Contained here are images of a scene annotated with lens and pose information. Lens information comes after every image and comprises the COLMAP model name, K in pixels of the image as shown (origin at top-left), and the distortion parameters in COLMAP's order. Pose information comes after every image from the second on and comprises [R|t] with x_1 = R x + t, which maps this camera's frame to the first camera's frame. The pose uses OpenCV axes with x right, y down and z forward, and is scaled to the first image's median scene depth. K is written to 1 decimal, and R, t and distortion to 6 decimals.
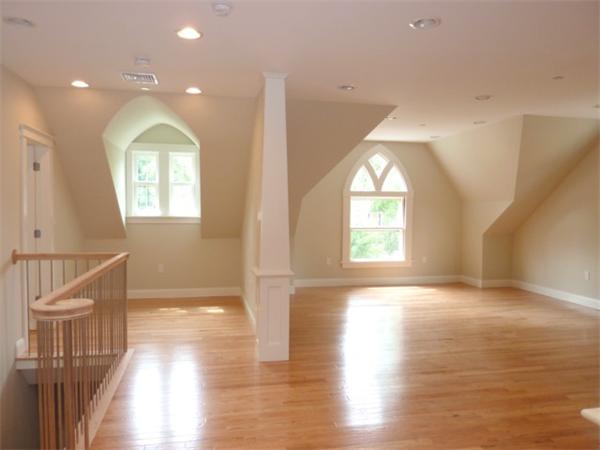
lens RADIAL K [[454.6, 0, 300.0], [0, 454.6, 225.0], [0, 0, 1]] dist [-0.007561, -0.007304]
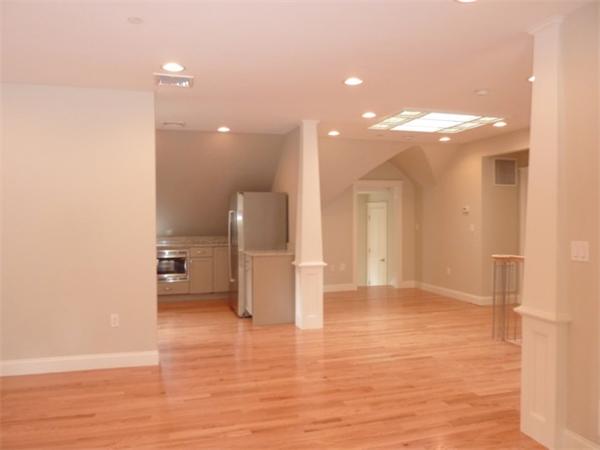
lens RADIAL K [[454.6, 0, 300.0], [0, 454.6, 225.0], [0, 0, 1]] dist [-0.007561, -0.007304]
pose [[-0.998116, -0.003575, -0.061257, 0.193872], [-0.007165, 0.998263, 0.058474, -0.034566], [0.060941, 0.058803, -0.996408, 0.883065]]
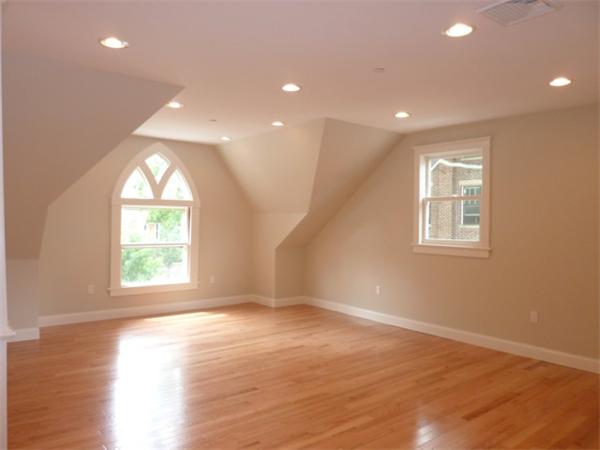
lens RADIAL K [[454.6, 0, 300.0], [0, 454.6, 225.0], [0, 0, 1]] dist [-0.007561, -0.007304]
pose [[0.887150, 0.000103, 0.461481, 0.023878], [0.010096, 0.999756, -0.019631, -0.009830], [-0.461370, 0.022075, 0.886933, 0.165071]]
